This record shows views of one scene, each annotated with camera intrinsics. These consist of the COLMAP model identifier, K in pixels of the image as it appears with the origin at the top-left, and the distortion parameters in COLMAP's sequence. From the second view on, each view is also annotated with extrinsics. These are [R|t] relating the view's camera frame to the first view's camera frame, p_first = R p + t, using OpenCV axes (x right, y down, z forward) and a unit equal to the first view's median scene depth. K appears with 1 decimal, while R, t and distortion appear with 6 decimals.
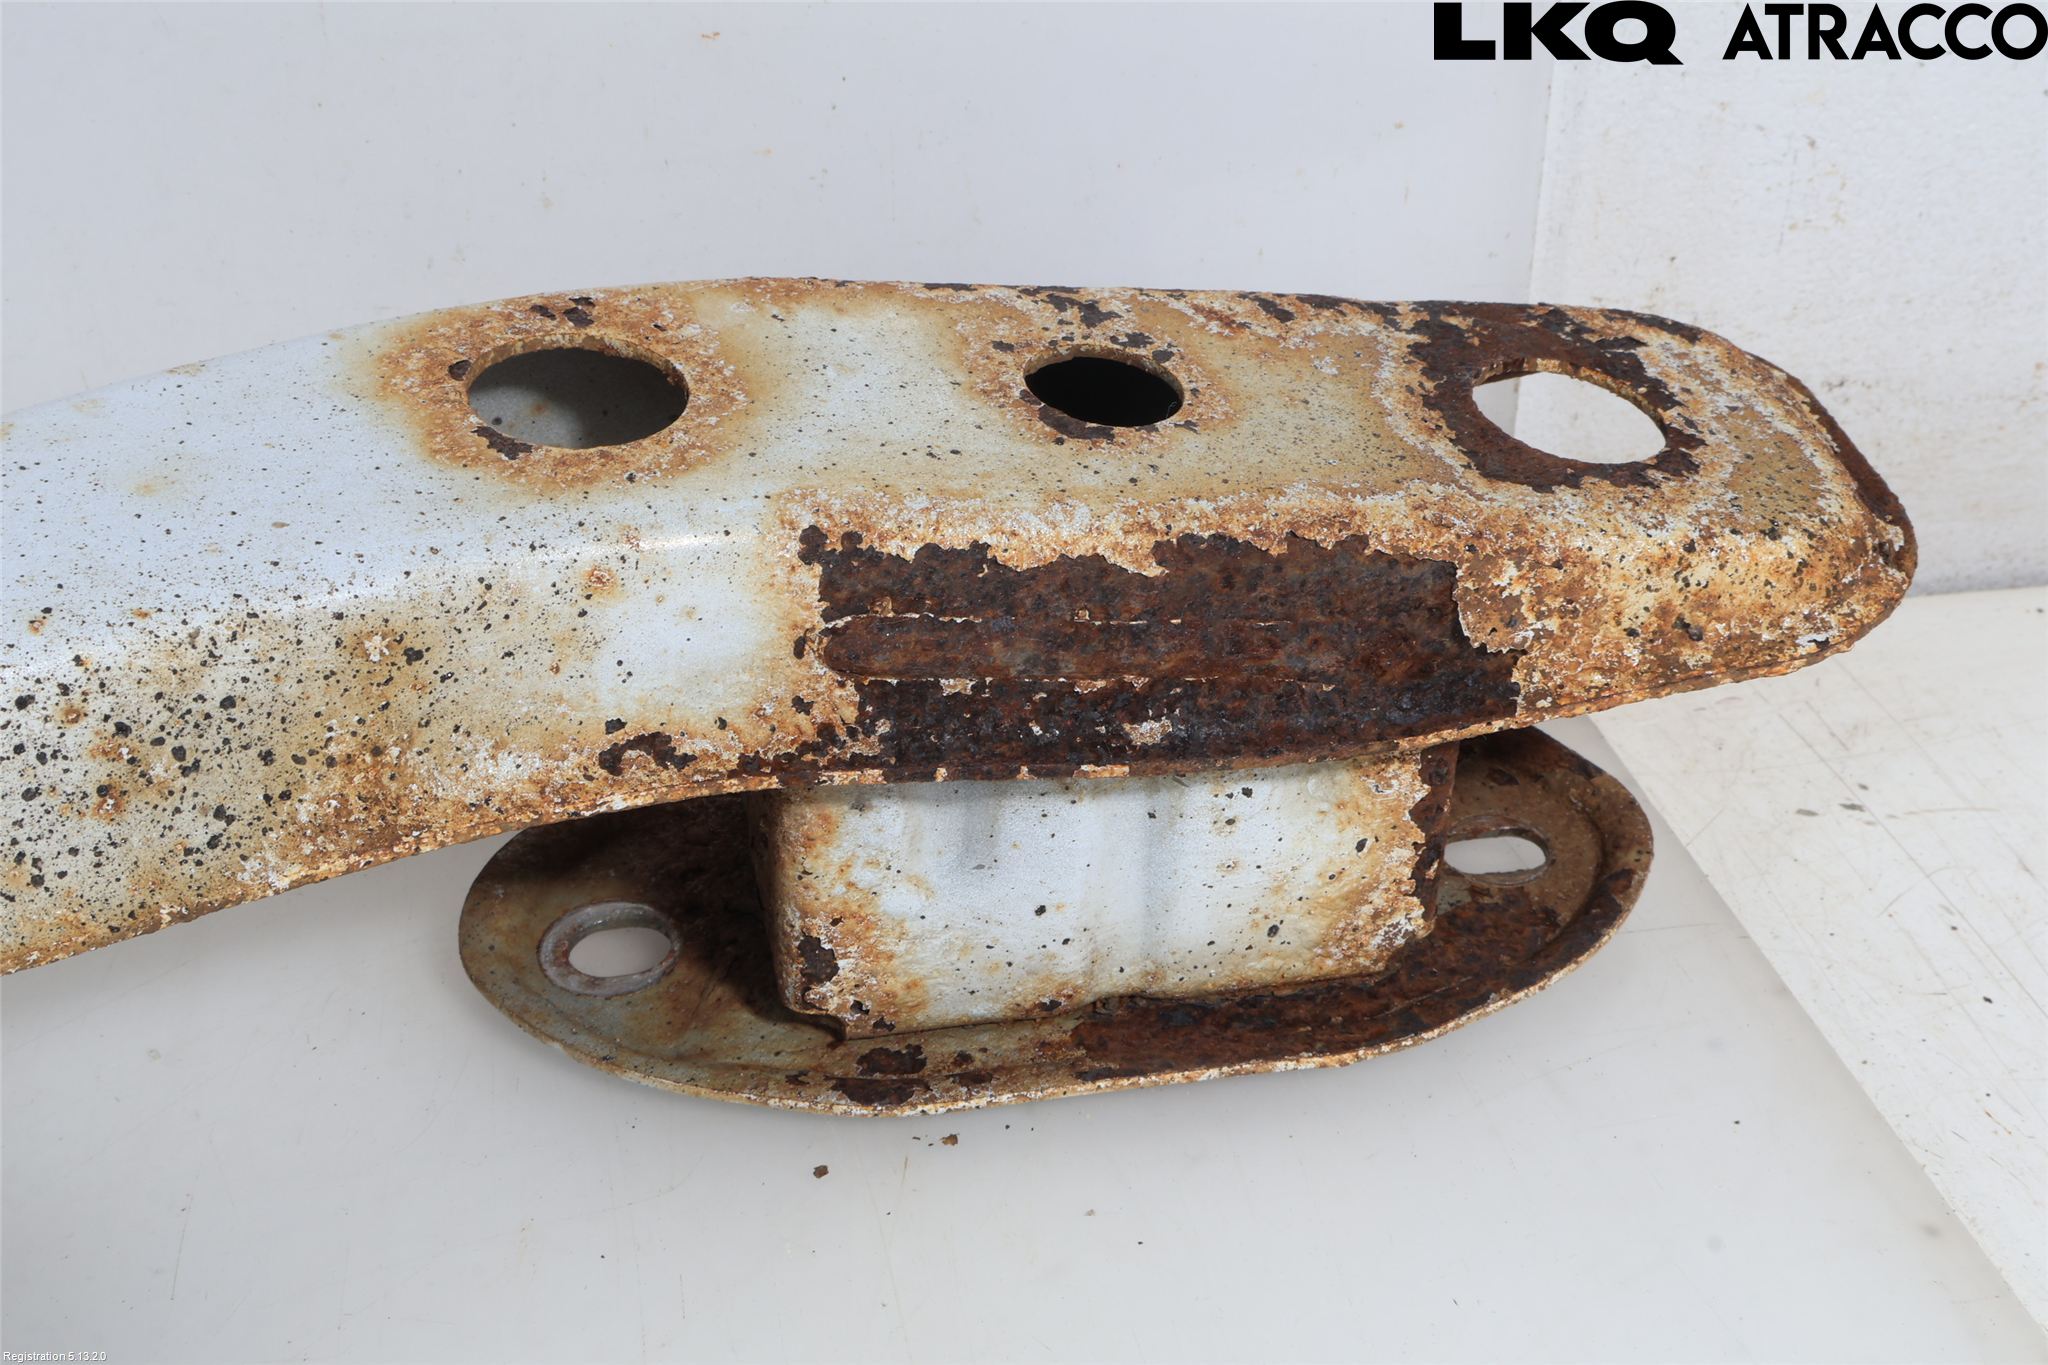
lens RADIAL K [[2768.9, 0, 1024.0], [0, 2768.9, 682.5], [0, 0, 1]] dist [0.012842, 0.020478]
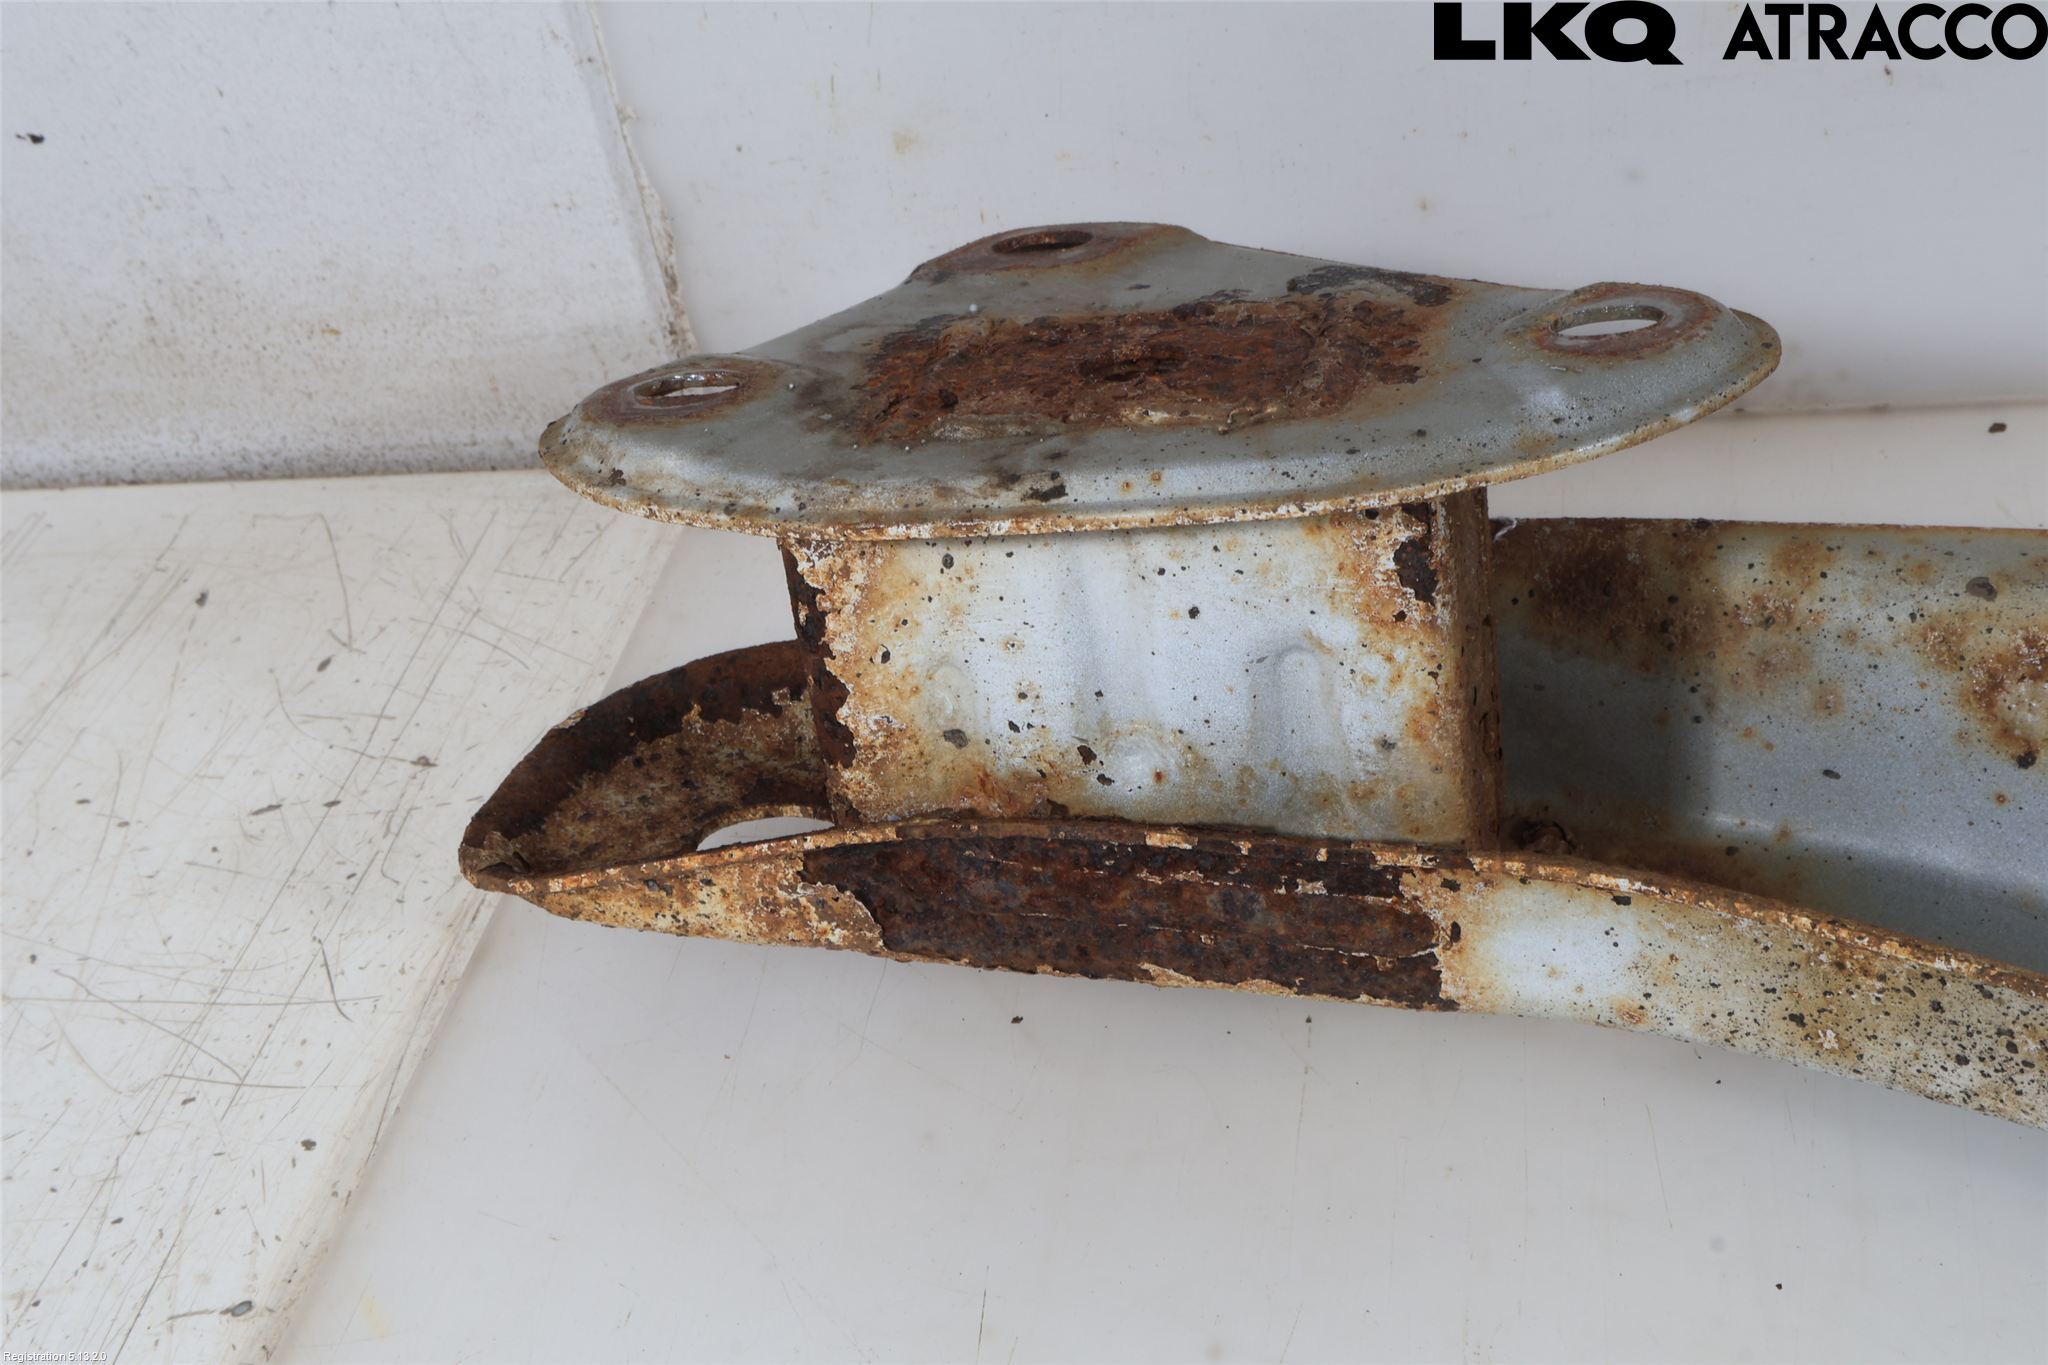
lens RADIAL K [[2621.0, 0, 1024.0], [0, 2621.0, 682.5], [0, 0, 1]] dist [-0.006457, 0.009121]
pose [[-0.986622, 0.141949, 0.080172, -0.006254], [-0.139486, -0.480488, -0.865838, 0.966858], [-0.084383, -0.865438, 0.493860, 0.549734]]
